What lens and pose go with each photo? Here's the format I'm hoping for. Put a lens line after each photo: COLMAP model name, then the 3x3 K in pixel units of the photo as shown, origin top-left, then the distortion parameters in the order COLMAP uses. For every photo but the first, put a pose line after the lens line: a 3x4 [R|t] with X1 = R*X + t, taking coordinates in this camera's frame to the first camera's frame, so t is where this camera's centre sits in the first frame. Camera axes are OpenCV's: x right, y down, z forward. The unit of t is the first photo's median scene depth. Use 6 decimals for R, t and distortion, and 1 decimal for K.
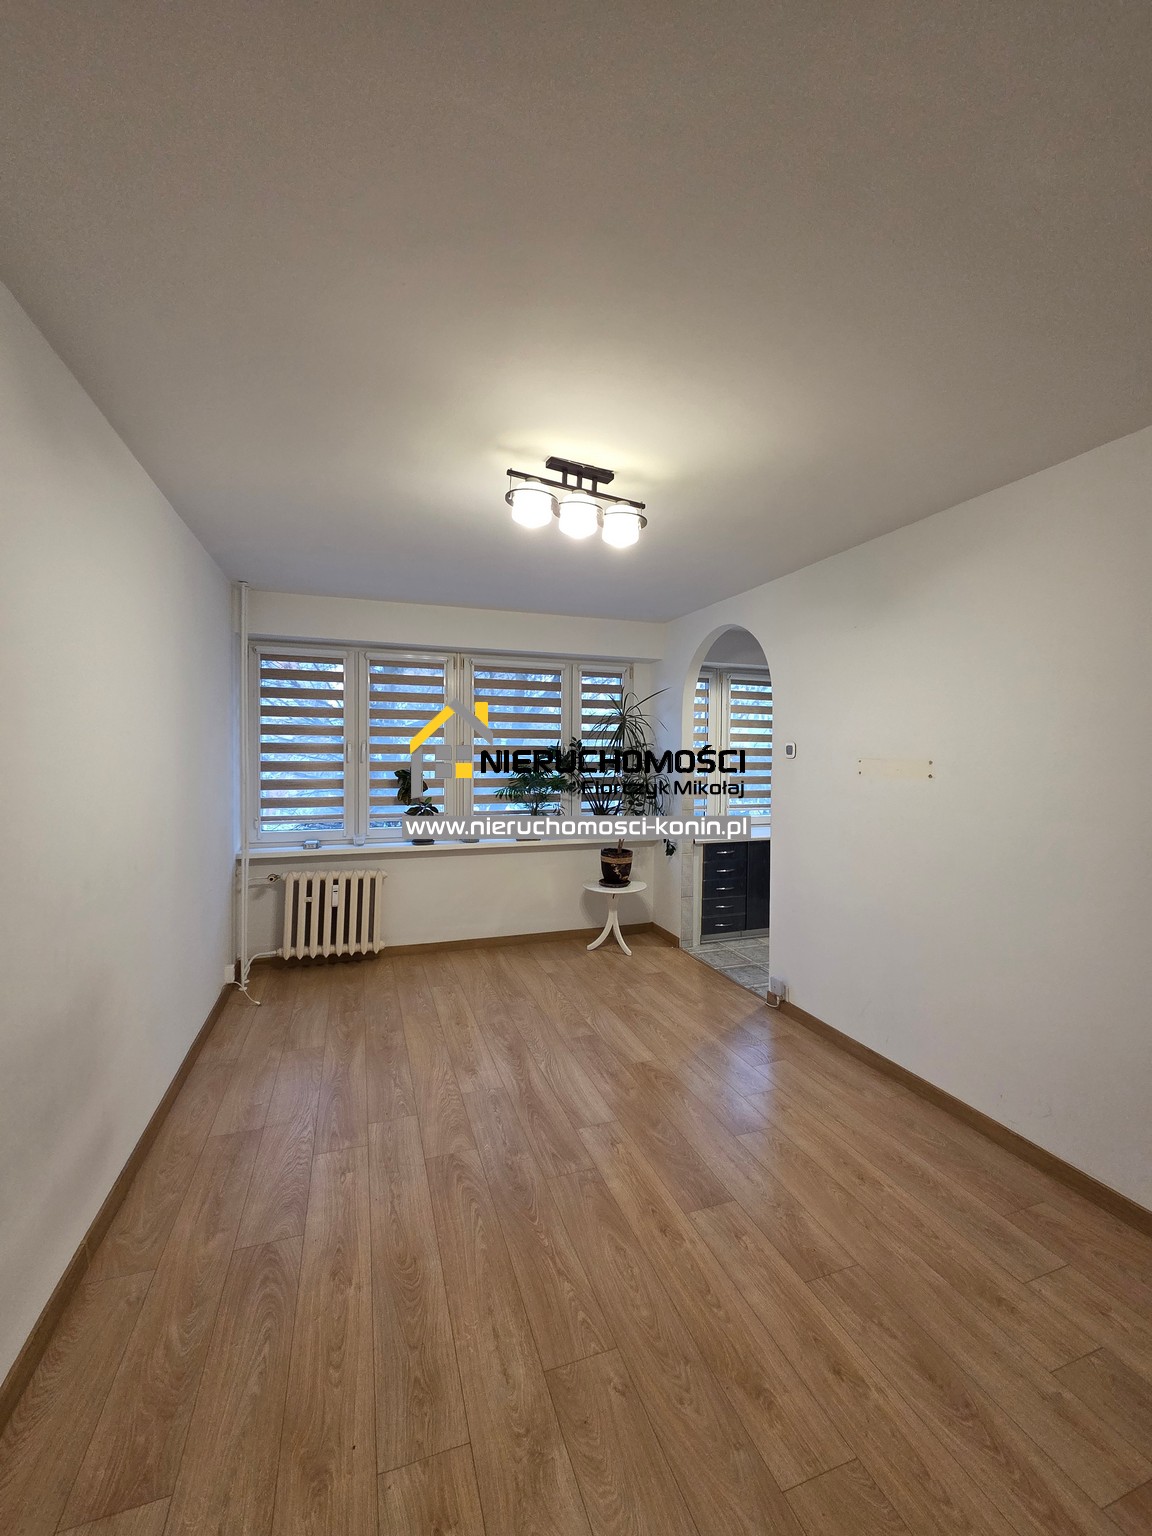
lens RADIAL K [[625.6, 0, 587.5], [0, 625.6, 766.4], [0, 0, 1]] dist [0.001207, 0.000154]
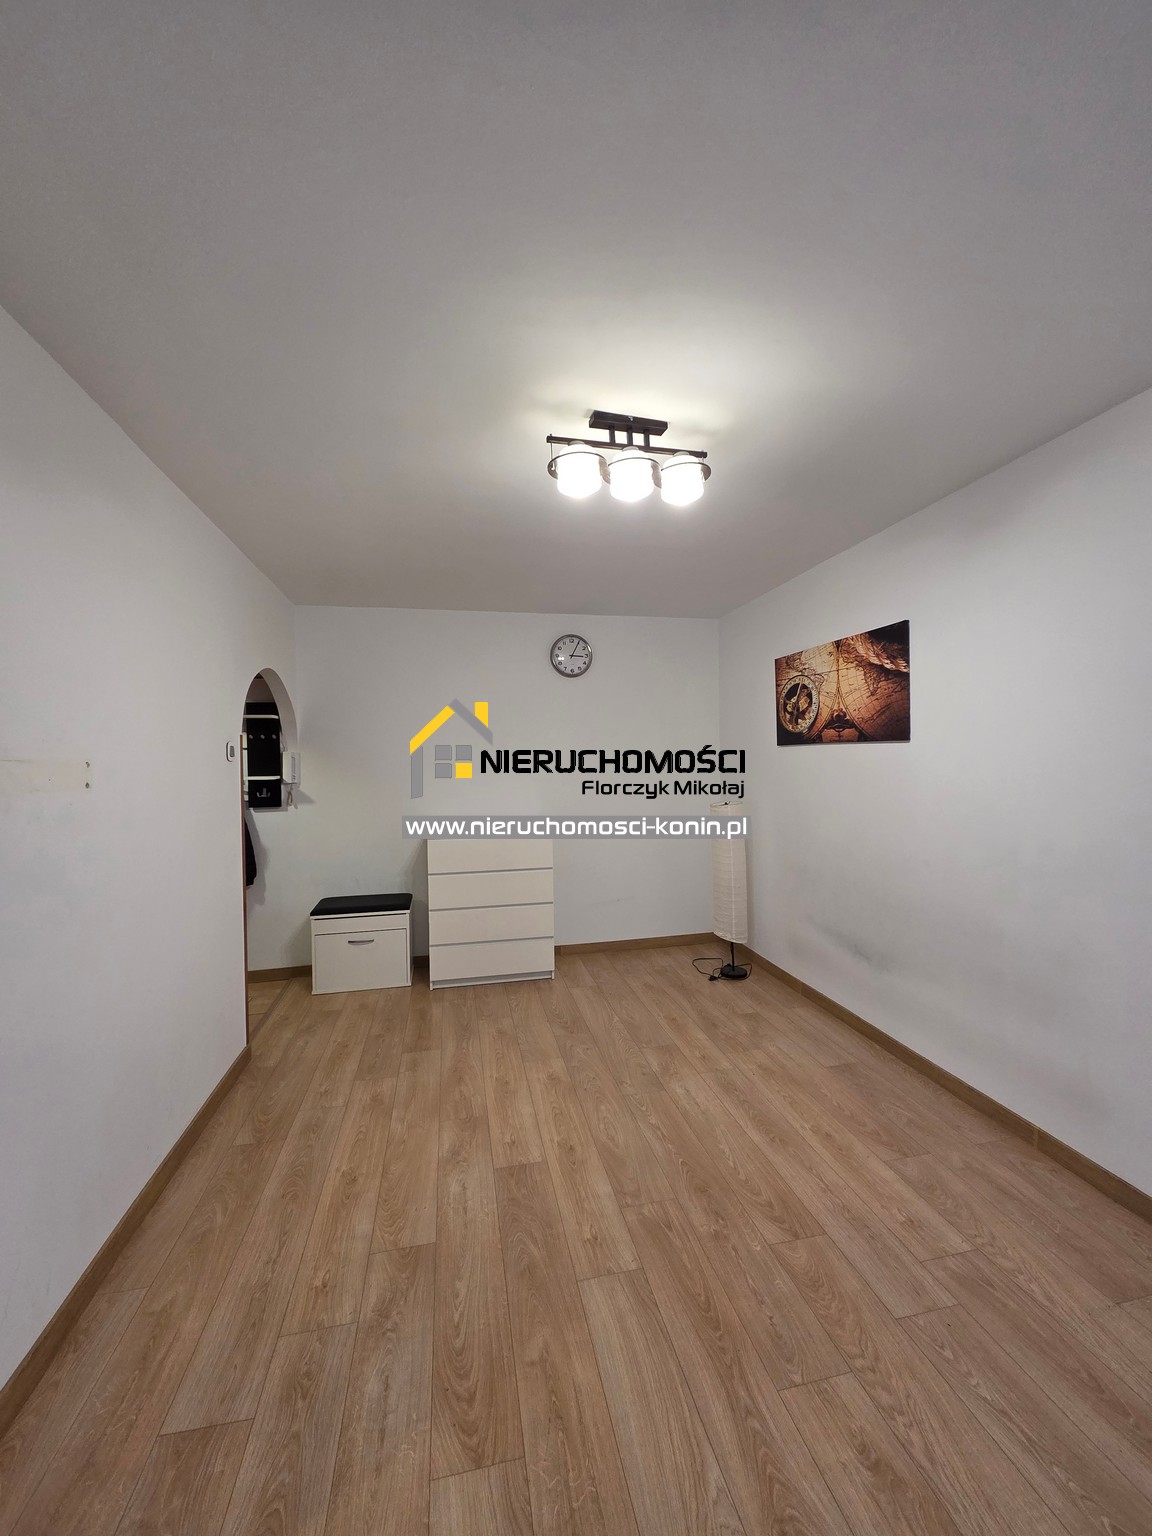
lens RADIAL K [[625.6, 0, 587.5], [0, 625.6, 766.4], [0, 0, 1]] dist [0.001207, 0.000154]
pose [[-0.990974, 0.011010, 0.133598, -0.065703], [0.015538, 0.999338, 0.032894, -0.019455], [-0.133148, 0.034673, -0.990490, 1.866295]]
